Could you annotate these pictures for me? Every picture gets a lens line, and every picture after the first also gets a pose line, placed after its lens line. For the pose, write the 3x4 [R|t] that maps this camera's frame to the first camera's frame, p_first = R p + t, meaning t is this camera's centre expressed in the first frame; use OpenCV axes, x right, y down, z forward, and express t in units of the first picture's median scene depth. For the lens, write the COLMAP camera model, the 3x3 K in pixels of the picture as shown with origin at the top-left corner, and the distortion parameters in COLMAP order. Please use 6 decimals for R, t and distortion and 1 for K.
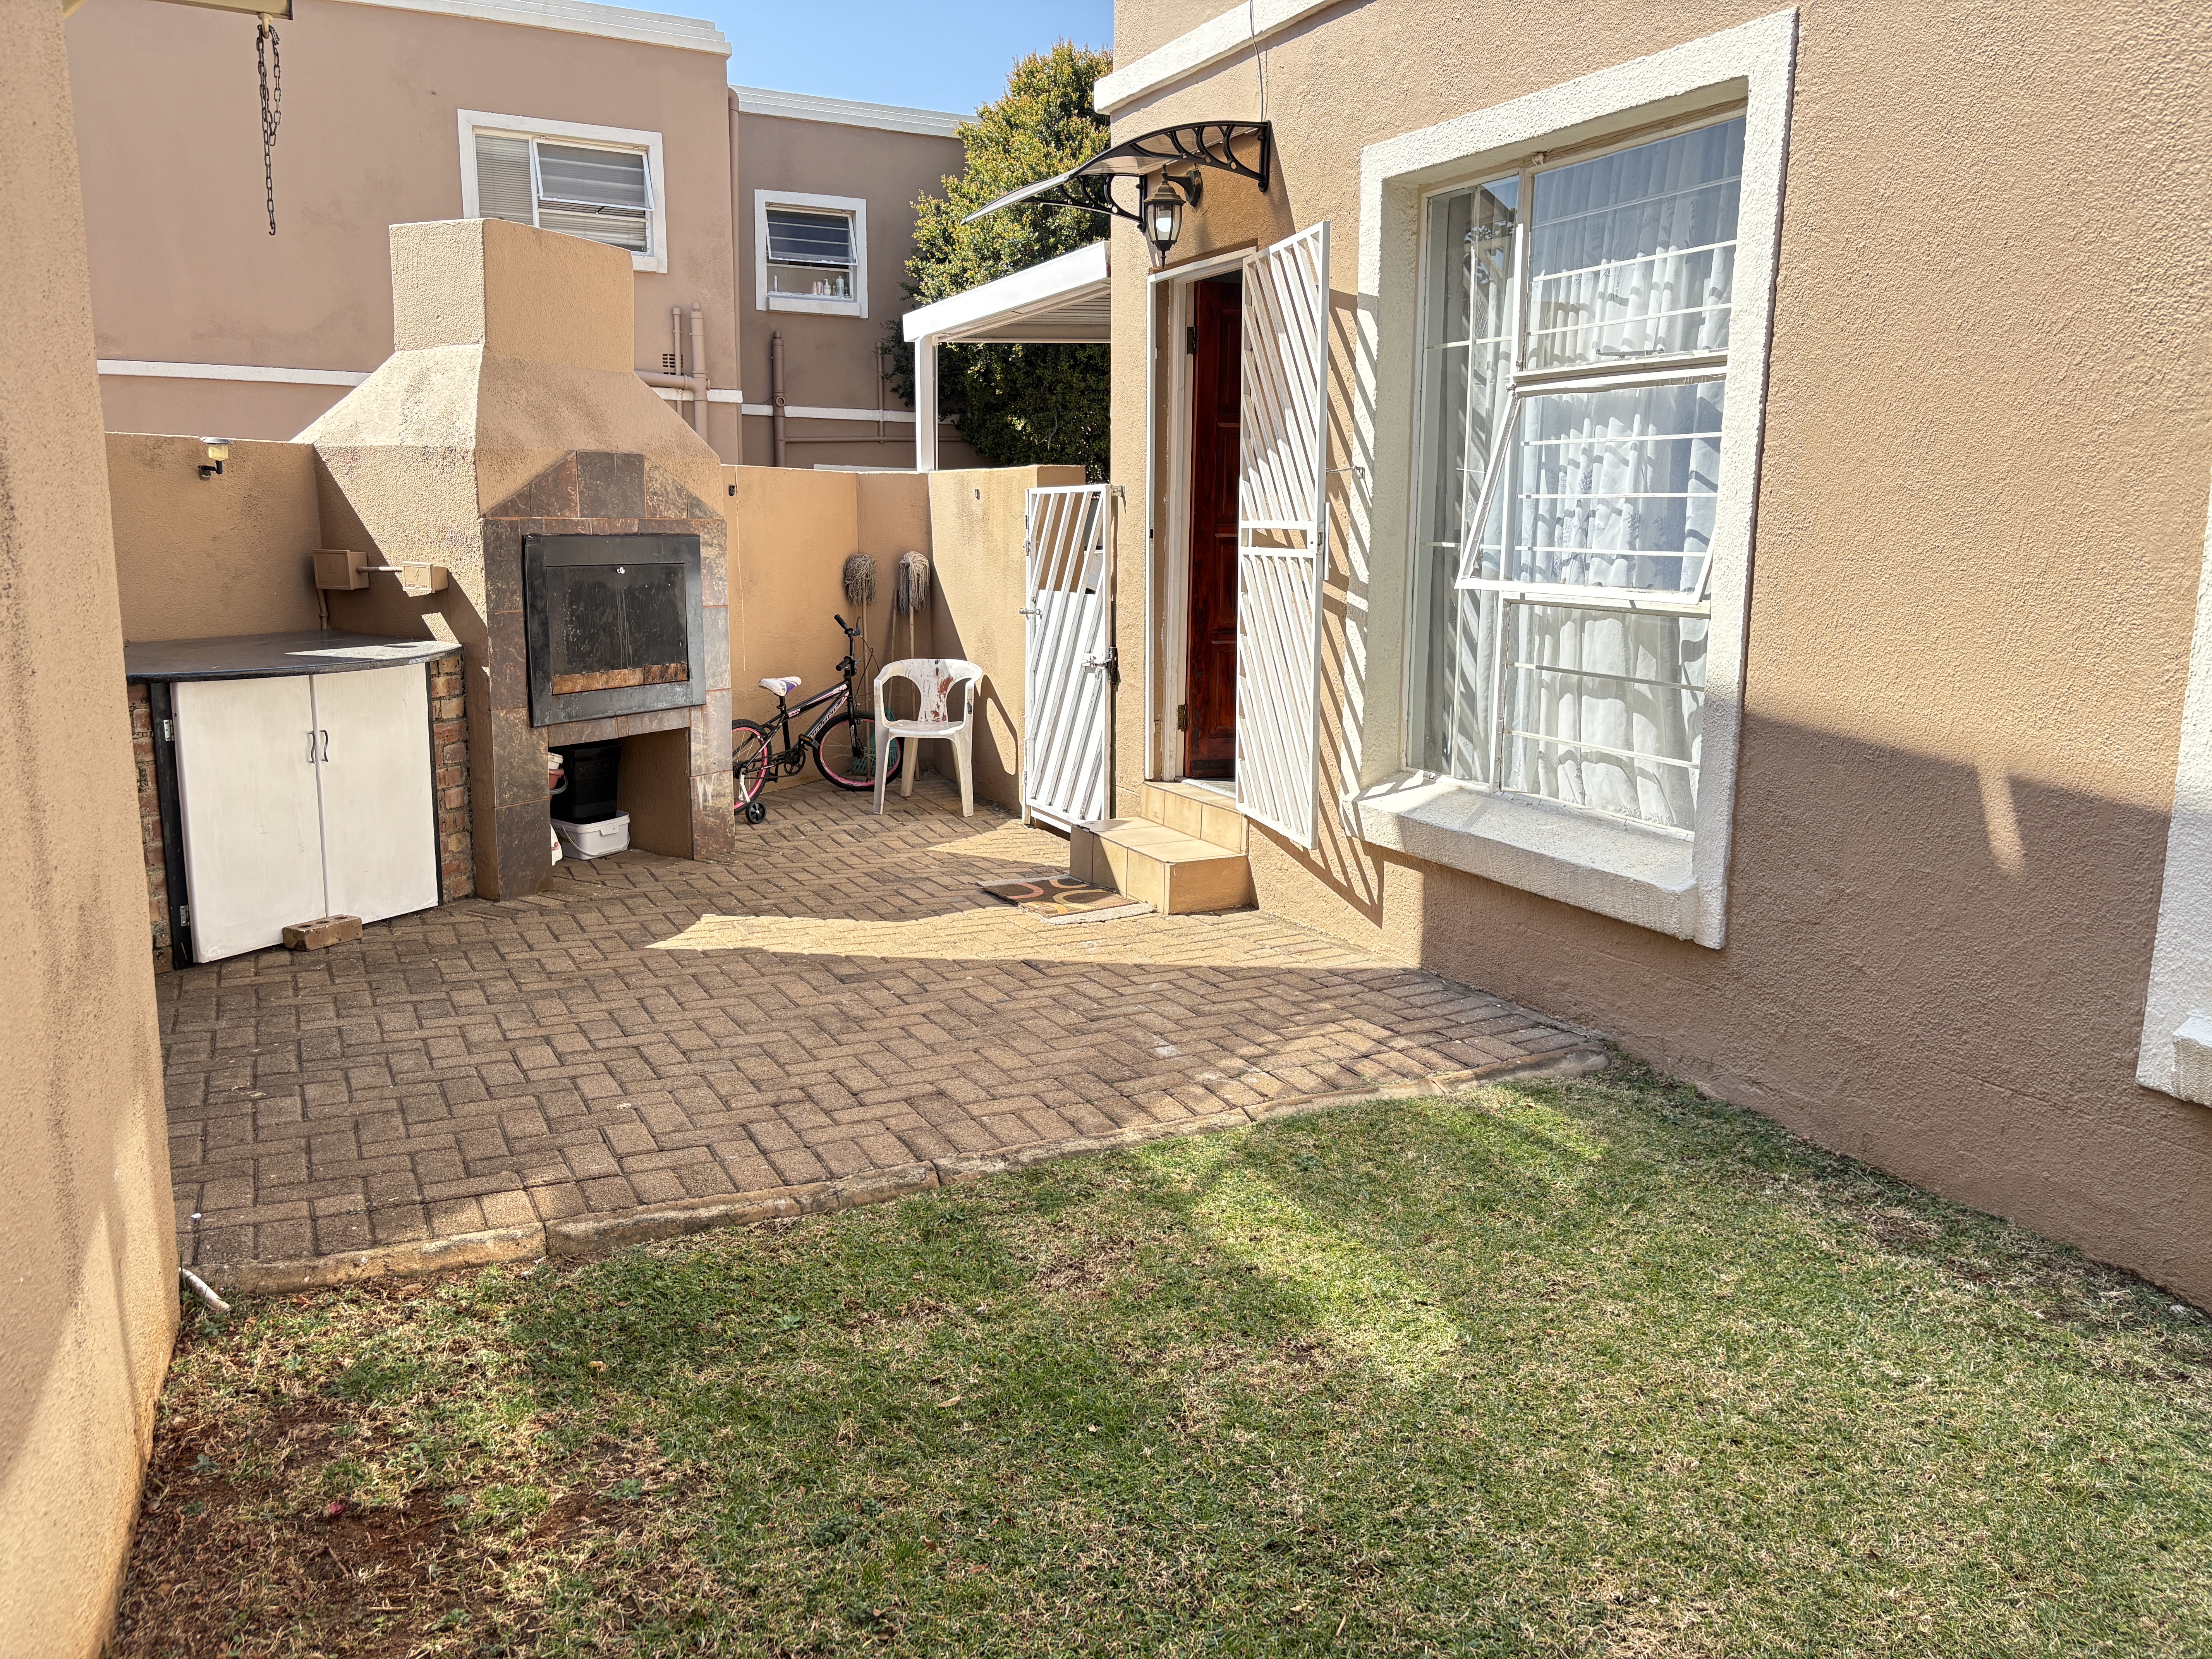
lens RADIAL K [[1672.2, 0, 1114.9], [0, 1672.2, 850.7], [0, 0, 1]] dist [0.067038, -0.087024]
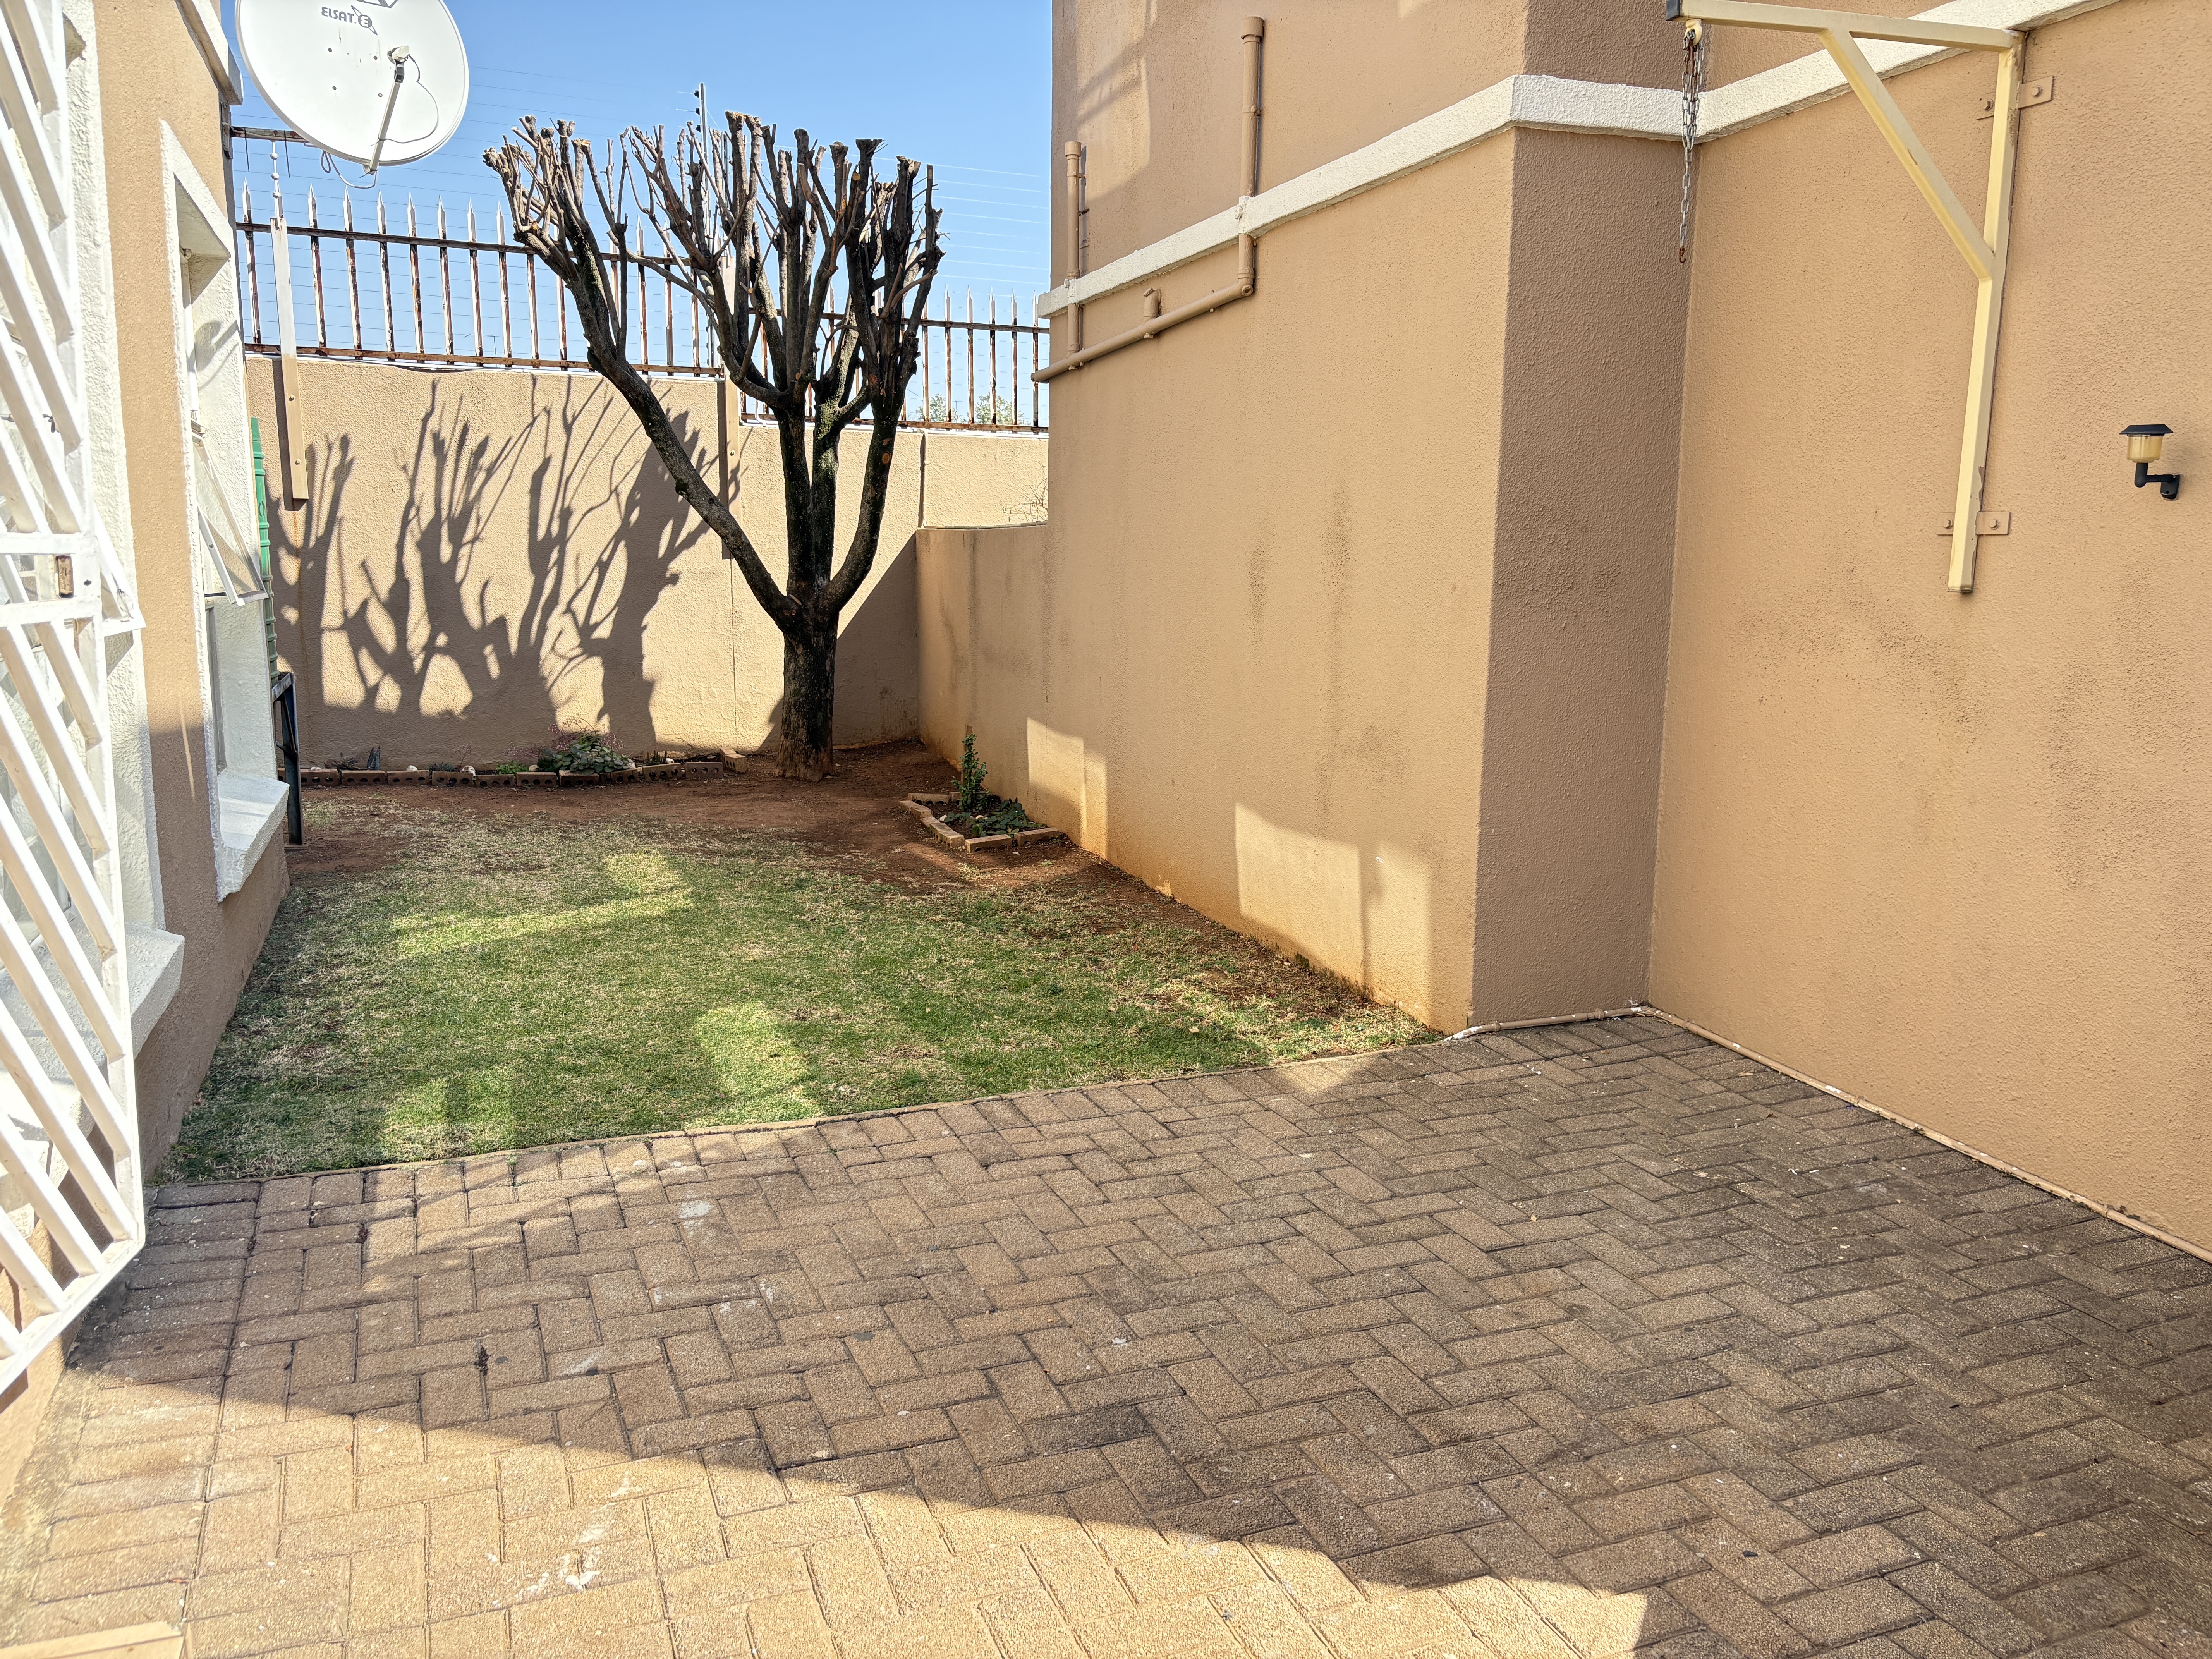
lens RADIAL K [[1672.2, 0, 1114.9], [0, 1672.2, 850.7], [0, 0, 1]] dist [0.067038, -0.087024]
pose [[-0.997431, -0.029312, 0.065363, -0.226396], [-0.003474, 0.931170, 0.364570, -0.348804], [-0.071550, 0.363406, -0.928879, 1.750587]]
